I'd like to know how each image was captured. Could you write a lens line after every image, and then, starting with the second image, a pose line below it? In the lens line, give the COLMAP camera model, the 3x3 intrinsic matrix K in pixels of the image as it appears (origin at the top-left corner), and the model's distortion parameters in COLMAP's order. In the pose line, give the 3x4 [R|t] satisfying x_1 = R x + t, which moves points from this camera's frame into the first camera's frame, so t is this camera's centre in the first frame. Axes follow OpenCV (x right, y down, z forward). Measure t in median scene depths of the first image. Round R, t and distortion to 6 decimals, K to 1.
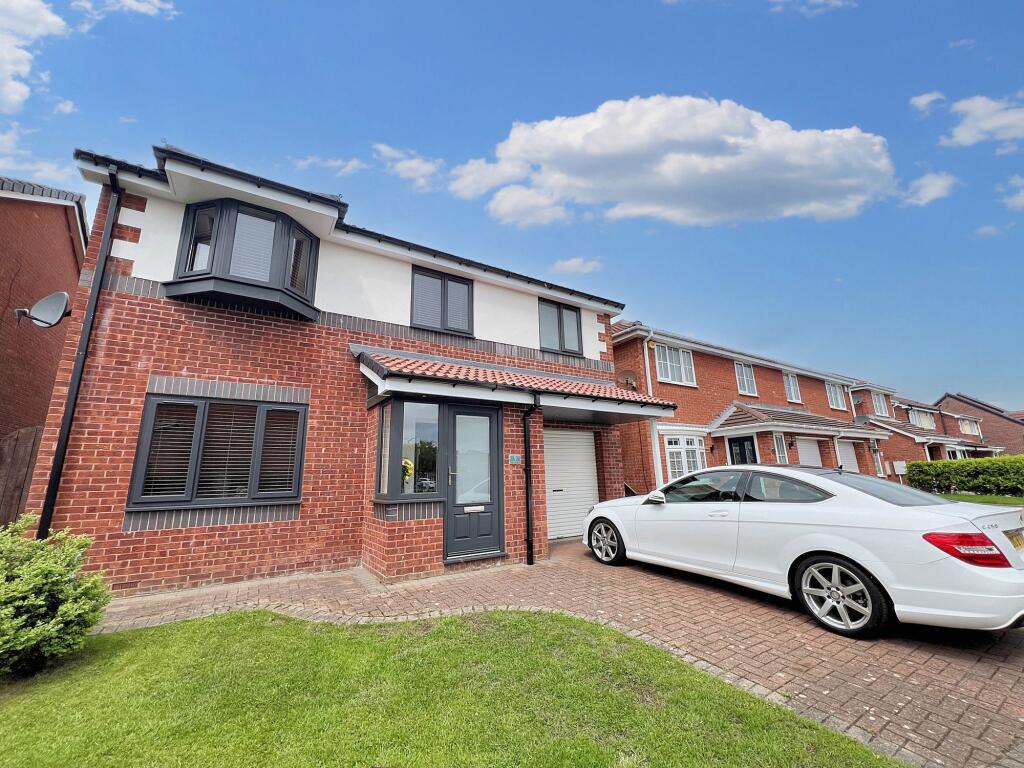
lens RADIAL K [[411.6, 0, 514.5], [0, 411.6, 382.2], [0, 0, 1]] dist [-0.002790, 0.000381]
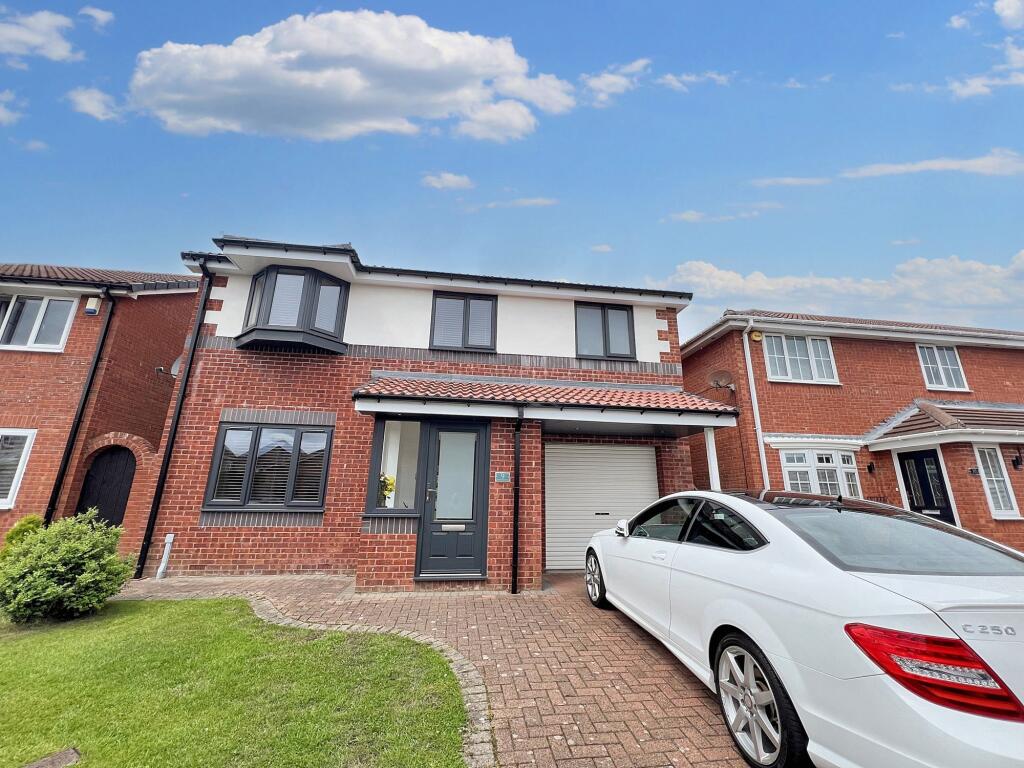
lens RADIAL K [[411.6, 0, 514.8], [0, 411.6, 382.8], [0, 0, 1]] dist [-0.002790, 0.000381]
pose [[0.908080, -0.076066, -0.411832, 0.495096], [0.060410, 0.996874, -0.050920, 0.024924], [0.414418, 0.021360, 0.909836, 0.172492]]
